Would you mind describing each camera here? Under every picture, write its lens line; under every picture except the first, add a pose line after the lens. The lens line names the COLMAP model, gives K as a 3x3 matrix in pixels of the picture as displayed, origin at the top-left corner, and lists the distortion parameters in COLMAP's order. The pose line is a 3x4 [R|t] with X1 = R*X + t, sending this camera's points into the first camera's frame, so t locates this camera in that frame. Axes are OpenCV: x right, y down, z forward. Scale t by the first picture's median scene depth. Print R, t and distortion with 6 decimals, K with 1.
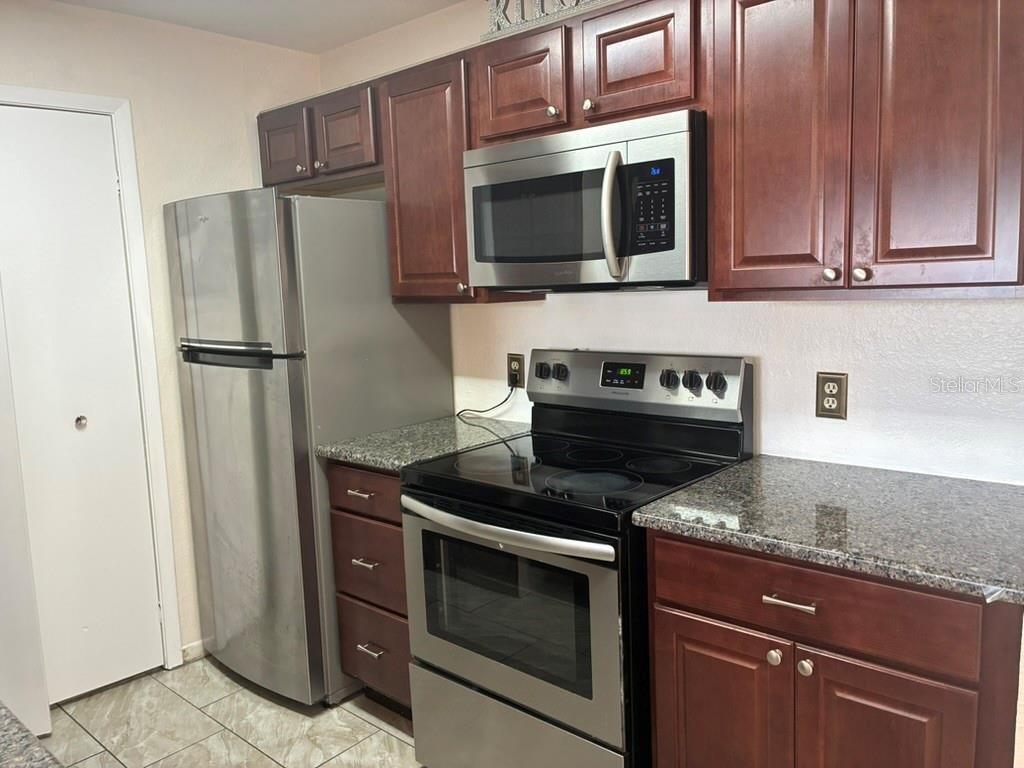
lens RADIAL K [[763.9, 0, 519.9], [0, 763.9, 381.0], [0, 0, 1]] dist [0.049836, -0.071717]
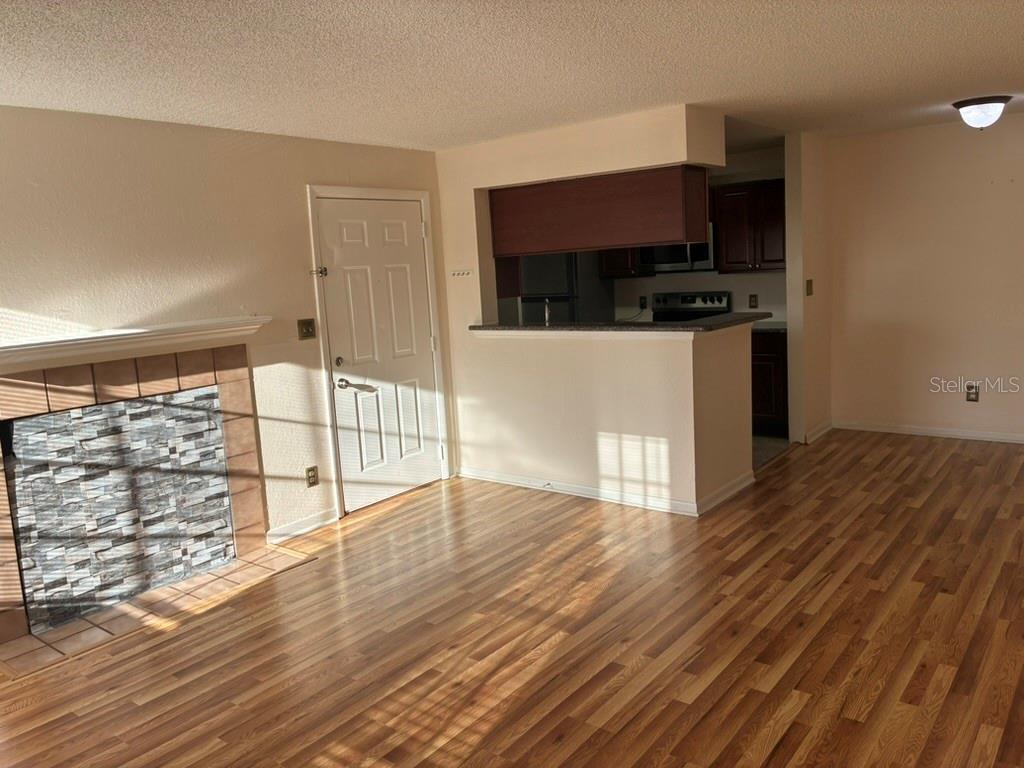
lens RADIAL K [[763.9, 0, 509.6], [0, 763.9, 381.0], [0, 0, 1]] dist [0.049836, -0.071717]
pose [[0.999198, -0.026766, 0.029774, -0.771692], [0.026270, 0.999512, 0.016926, 0.281070], [-0.030213, -0.016130, 0.999413, -2.333168]]
